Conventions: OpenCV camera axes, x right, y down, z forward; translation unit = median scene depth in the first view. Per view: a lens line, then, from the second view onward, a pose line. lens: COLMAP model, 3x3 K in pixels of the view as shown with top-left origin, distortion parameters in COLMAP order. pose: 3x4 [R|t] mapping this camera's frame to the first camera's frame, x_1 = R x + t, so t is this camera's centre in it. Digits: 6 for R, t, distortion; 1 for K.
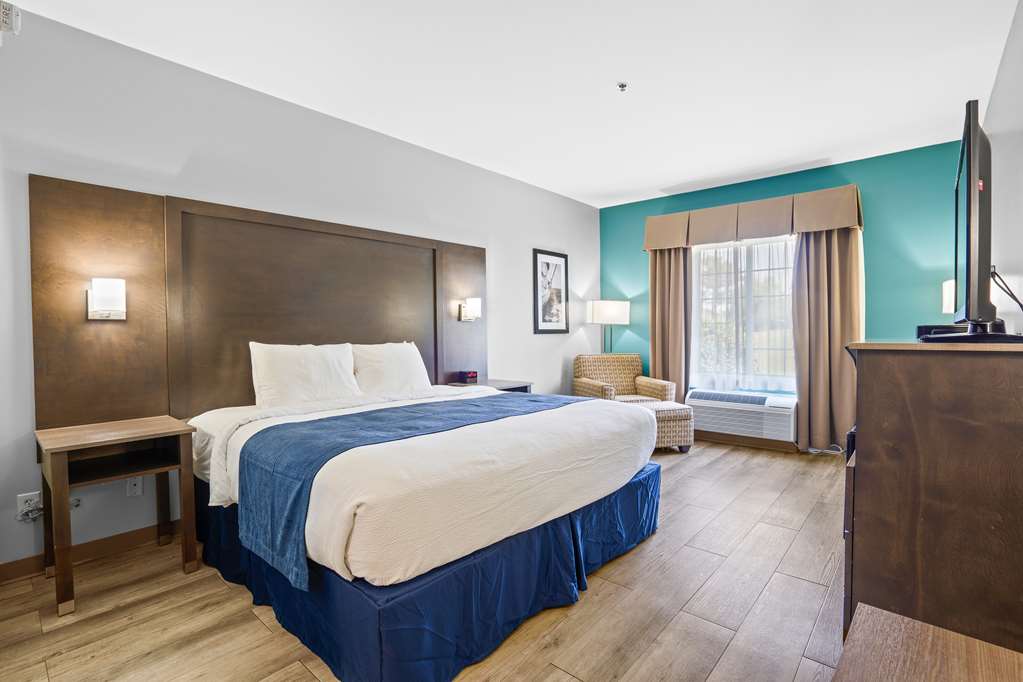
lens RADIAL K [[485.7, 0, 518.1], [0, 485.7, 338.3], [0, 0, 1]] dist [-0.020320, 0.005609]
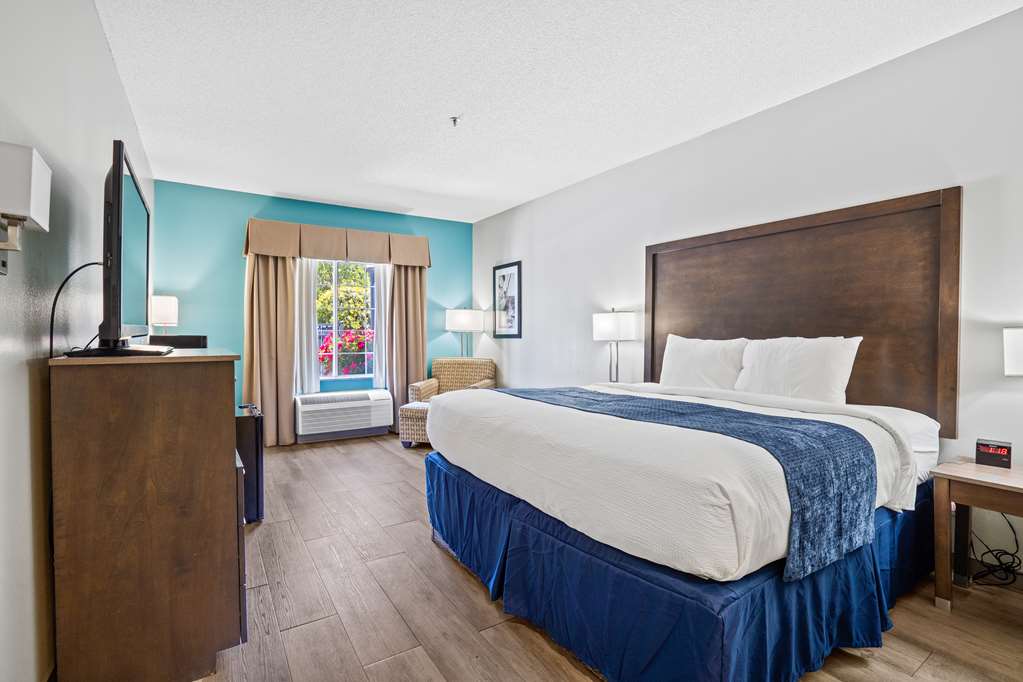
lens RADIAL K [[485.7, 0, 501.2], [0, 485.7, 341.8], [0, 0, 1]] dist [-0.020320, 0.005609]
pose [[-0.268424, 0.014636, -0.963190, 1.133763], [-0.017415, 0.999647, 0.020043, -0.022906], [0.963143, 0.022154, -0.268074, 1.283603]]
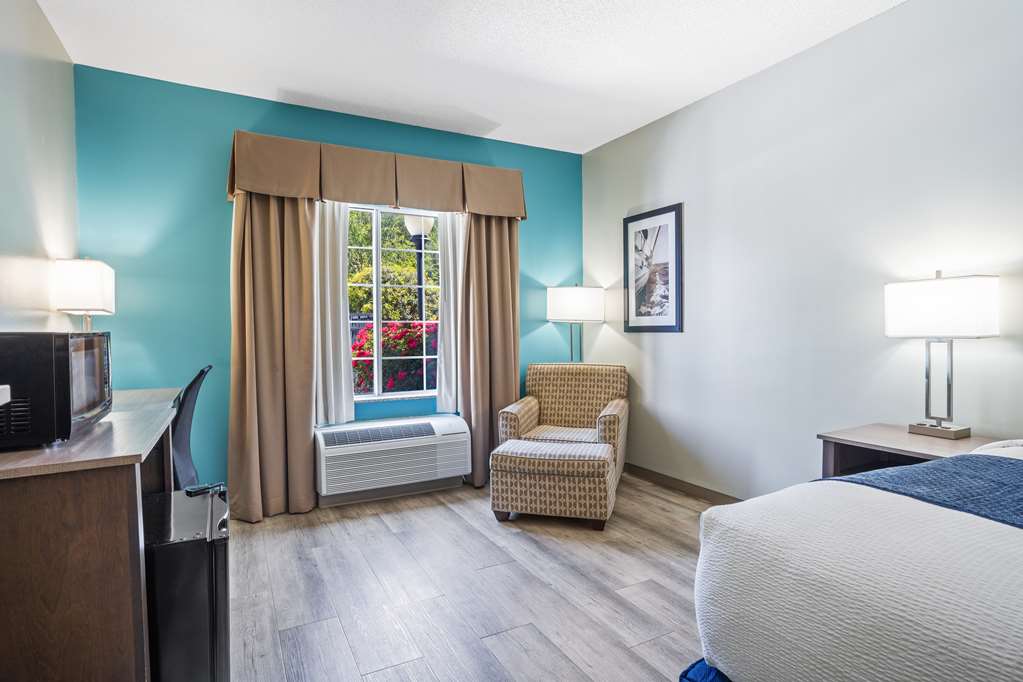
lens RADIAL K [[534.9, 0, 505.6], [0, 534.9, 342.0], [0, 0, 1]] dist [-0.022664, 0.019229]
pose [[-0.331846, 0.027523, -0.942932, 0.838289], [-0.011521, 0.999381, 0.033225, -0.018077], [0.943263, 0.021889, -0.331323, 1.055199]]
